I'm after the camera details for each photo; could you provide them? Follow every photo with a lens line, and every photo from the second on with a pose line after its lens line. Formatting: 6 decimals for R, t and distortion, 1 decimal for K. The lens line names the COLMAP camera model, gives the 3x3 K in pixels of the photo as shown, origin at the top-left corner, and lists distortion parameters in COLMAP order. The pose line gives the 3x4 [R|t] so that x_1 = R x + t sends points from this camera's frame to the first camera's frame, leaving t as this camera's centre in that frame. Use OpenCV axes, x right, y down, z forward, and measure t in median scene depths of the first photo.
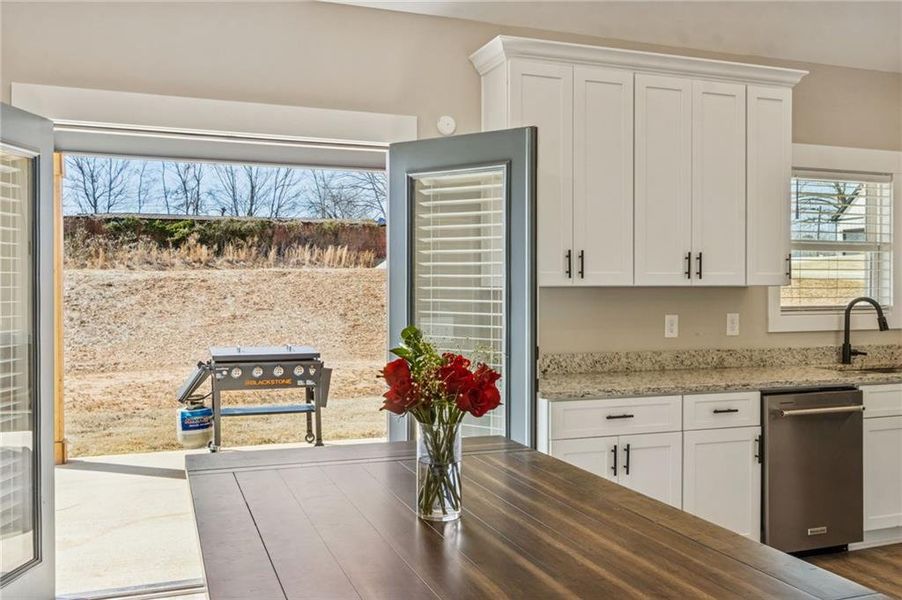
lens RADIAL K [[781.8, 0, 442.7], [0, 781.8, 291.9], [0, 0, 1]] dist [0.002581, 0.001250]
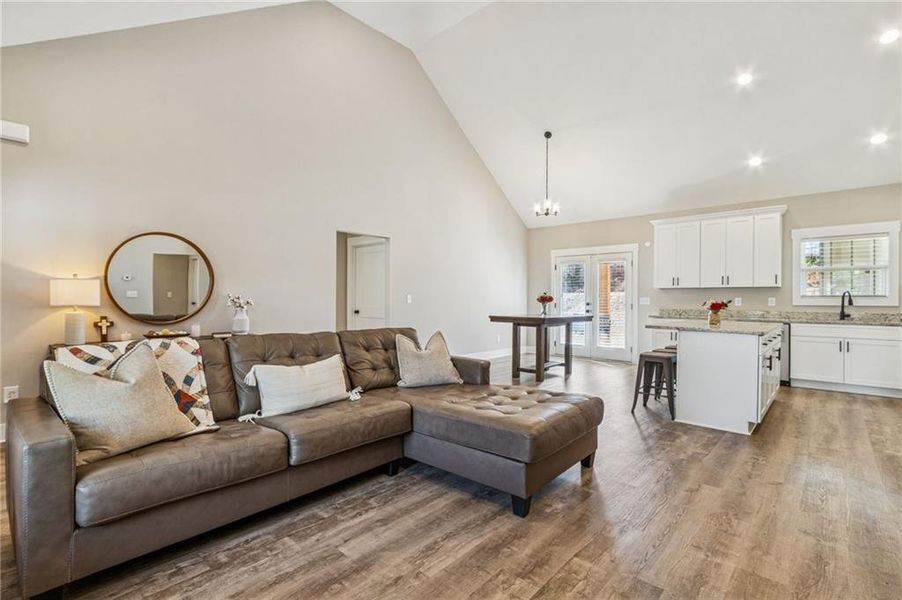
lens RADIAL K [[417.8, 0, 444.3], [0, 417.8, 300.8], [0, 0, 1]] dist [0.006710, -0.002499]
pose [[0.462552, 0.005378, -0.886576, 1.193513], [-0.010499, 0.999945, 0.000589, 0.052665], [0.886530, 0.009036, 0.462583, -0.674526]]
